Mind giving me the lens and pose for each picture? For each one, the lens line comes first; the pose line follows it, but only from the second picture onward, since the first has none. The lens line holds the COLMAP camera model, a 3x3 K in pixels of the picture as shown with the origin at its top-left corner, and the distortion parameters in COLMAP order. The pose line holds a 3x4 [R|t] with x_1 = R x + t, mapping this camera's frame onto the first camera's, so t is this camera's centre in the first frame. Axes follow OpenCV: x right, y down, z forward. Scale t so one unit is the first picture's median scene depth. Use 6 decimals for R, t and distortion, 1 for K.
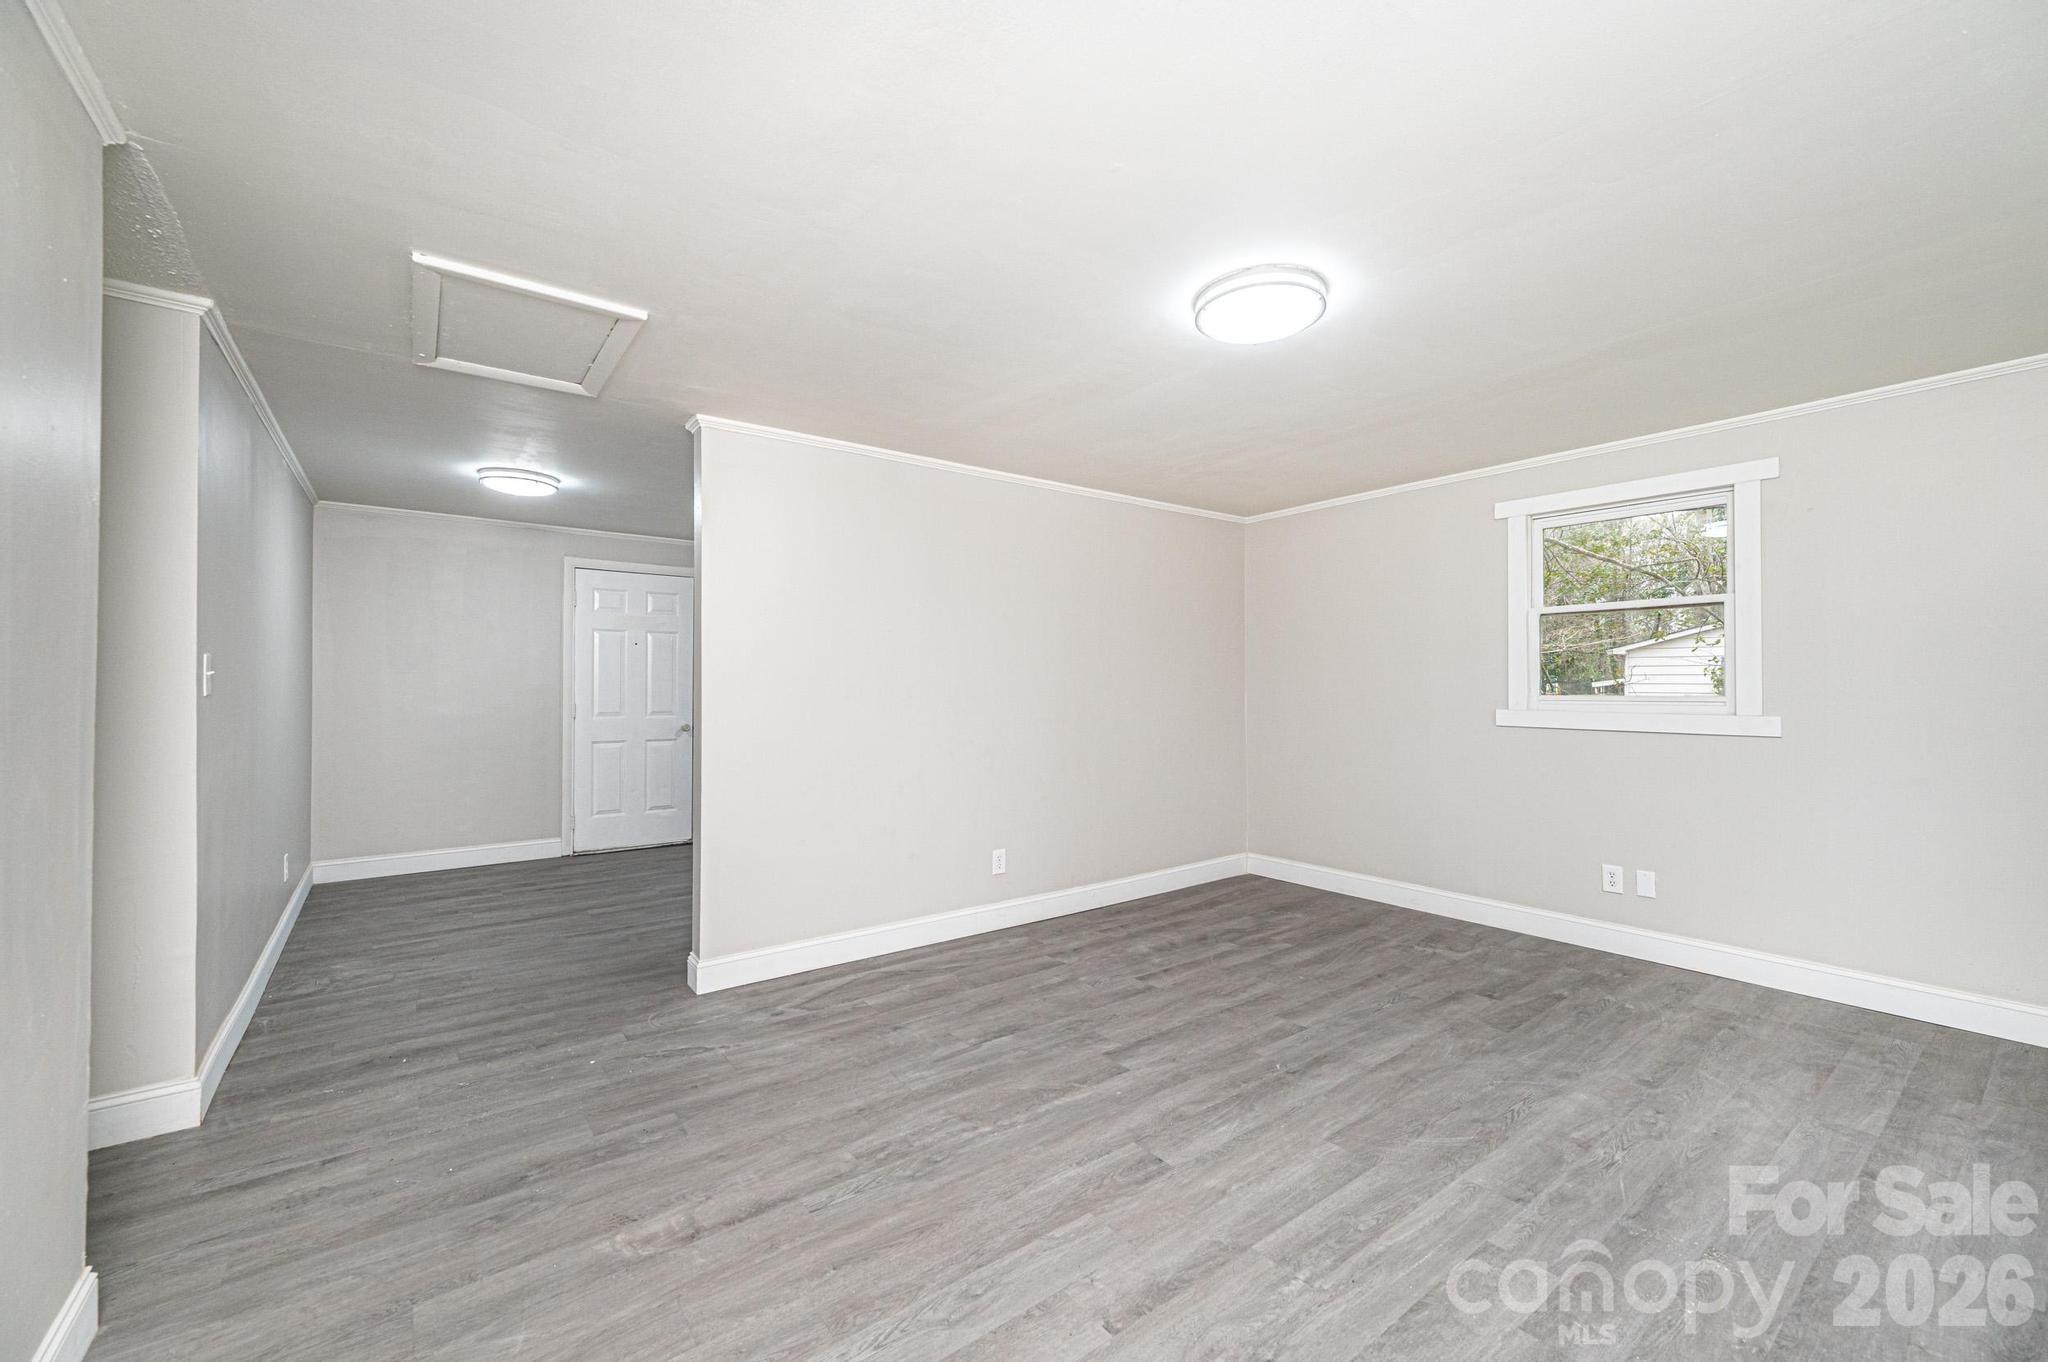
lens RADIAL K [[813.7, 0, 1026.9], [0, 813.7, 681.5], [0, 0, 1]] dist [-0.001443, 0.000299]
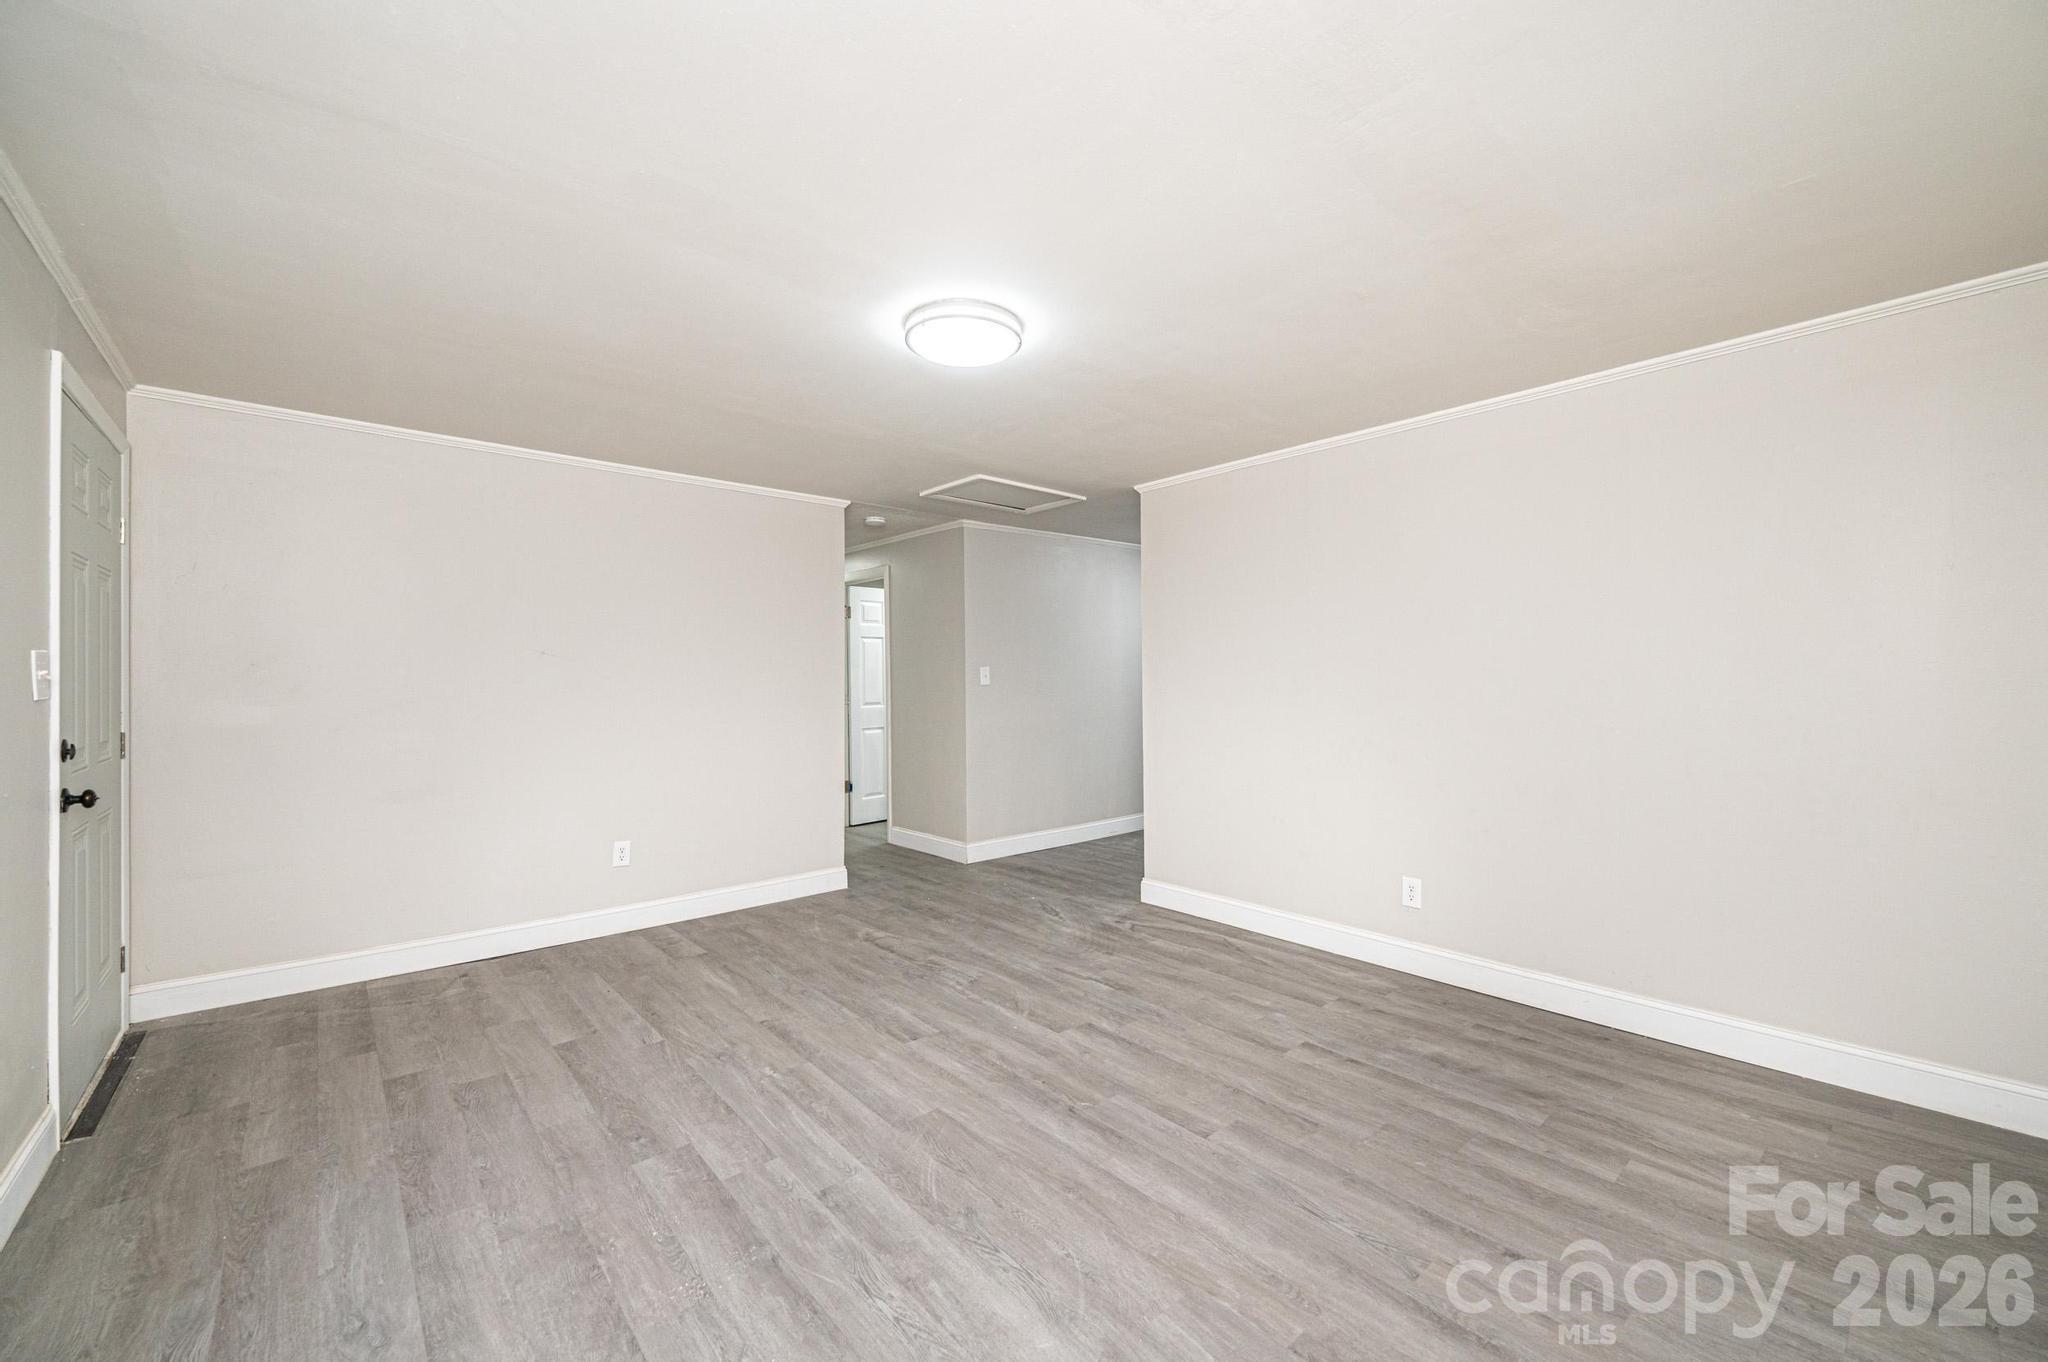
lens RADIAL K [[813.7, 0, 1026.3], [0, 813.7, 676.7], [0, 0, 1]] dist [-0.001443, 0.000299]
pose [[0.071598, -0.002411, -0.997431, 1.145236], [0.011495, 0.999933, -0.001592, -0.000948], [0.997367, -0.011351, 0.071621, 0.830649]]
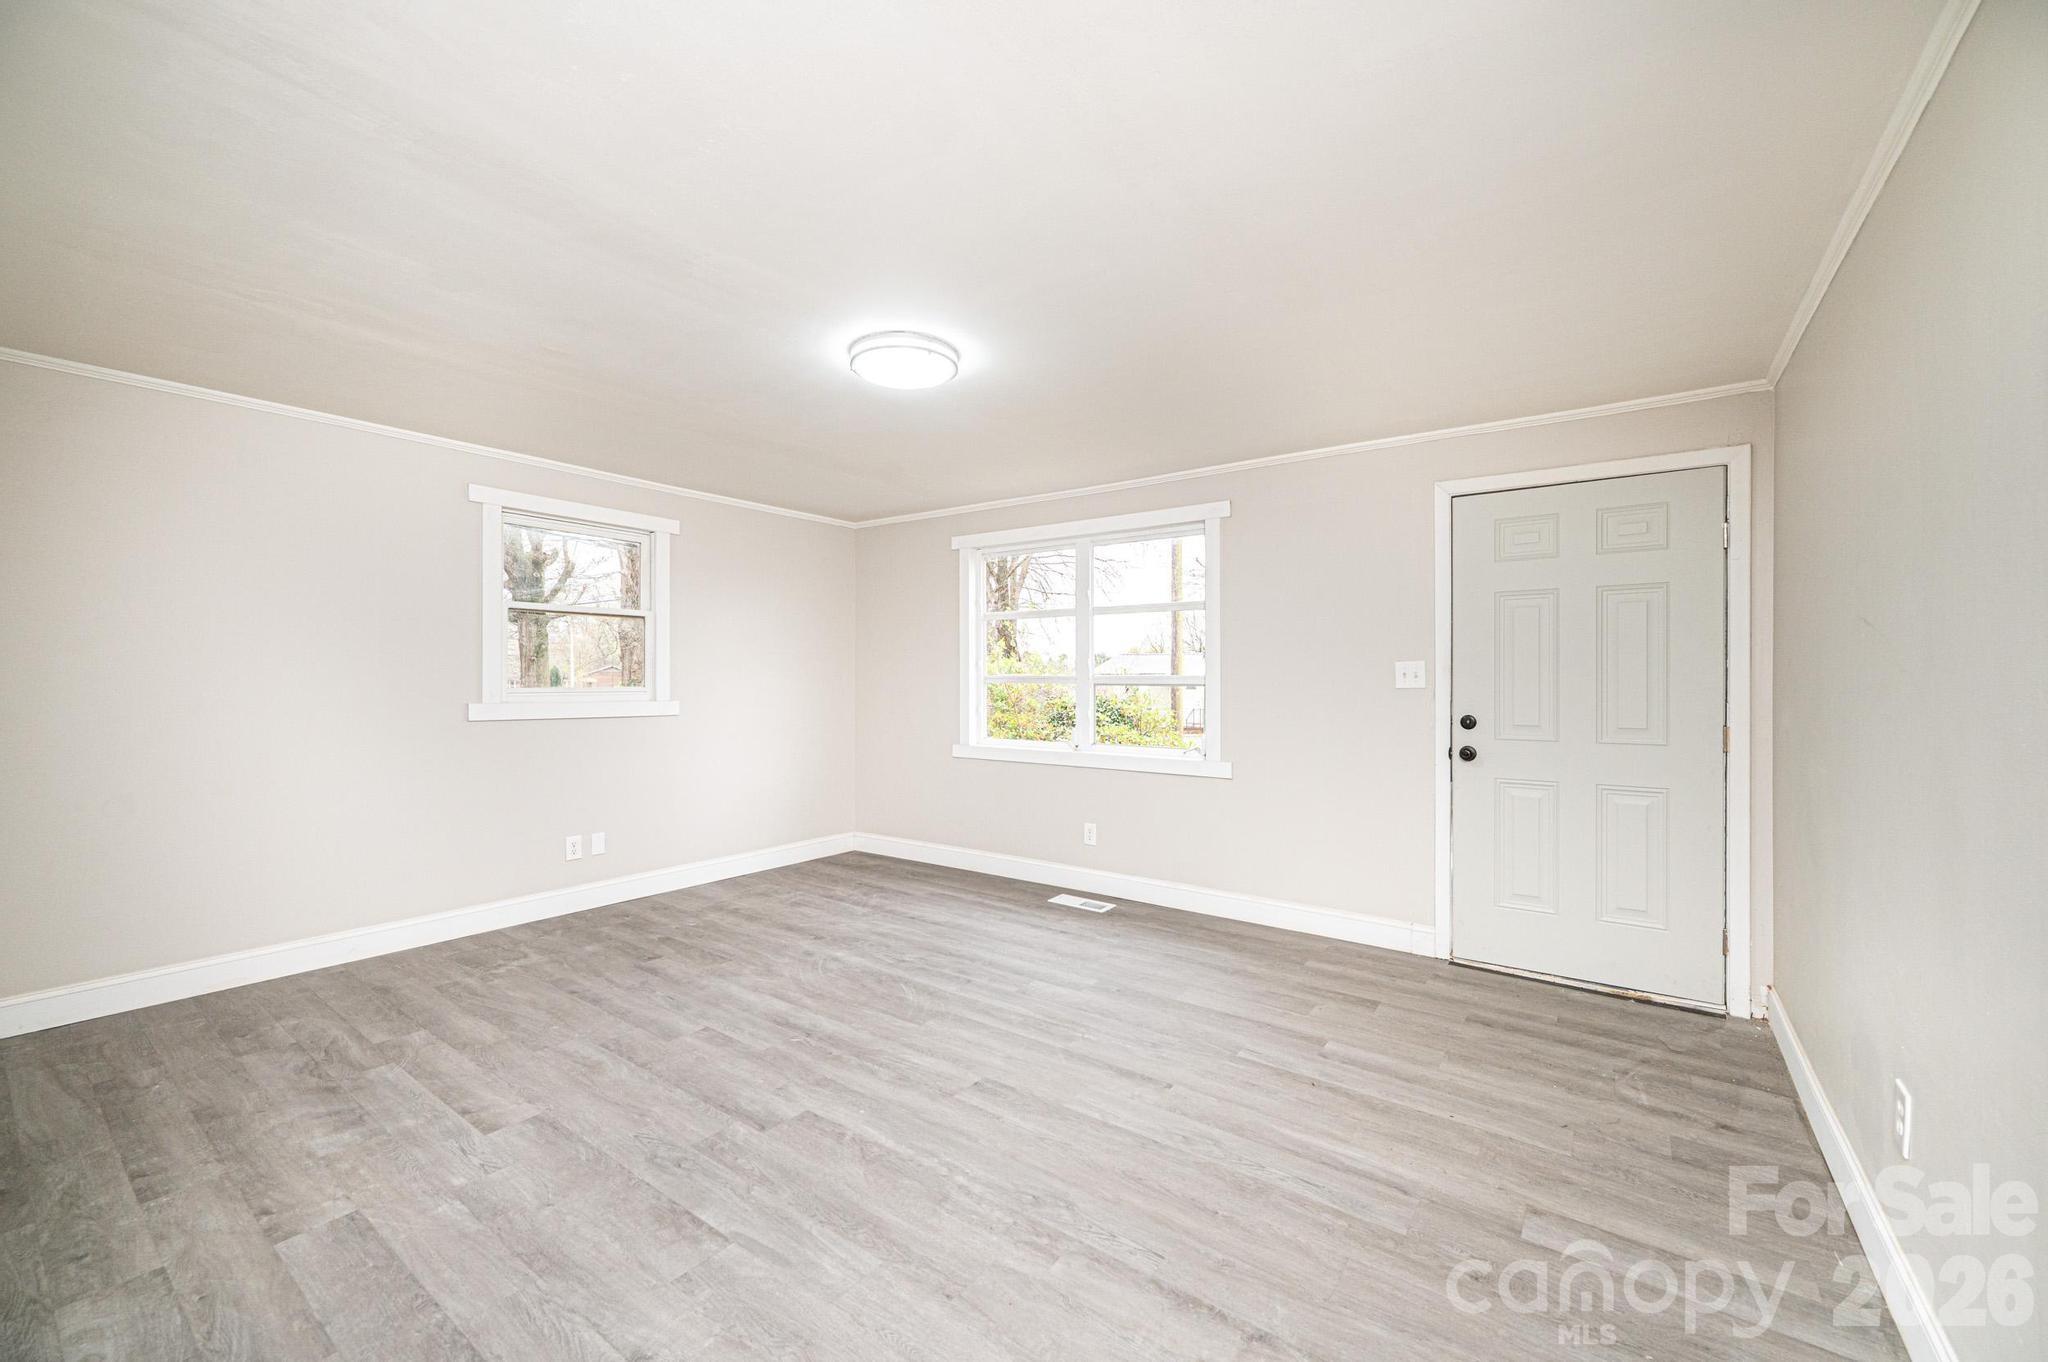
lens RADIAL K [[813.7, 0, 1026.2], [0, 813.7, 683.6], [0, 0, 1]] dist [-0.001443, 0.000299]
pose [[-0.287479, -0.003646, 0.957780, -0.748464], [-0.010226, 0.999947, 0.000737, 0.005867], [-0.957732, -0.009583, -0.287501, 0.969037]]
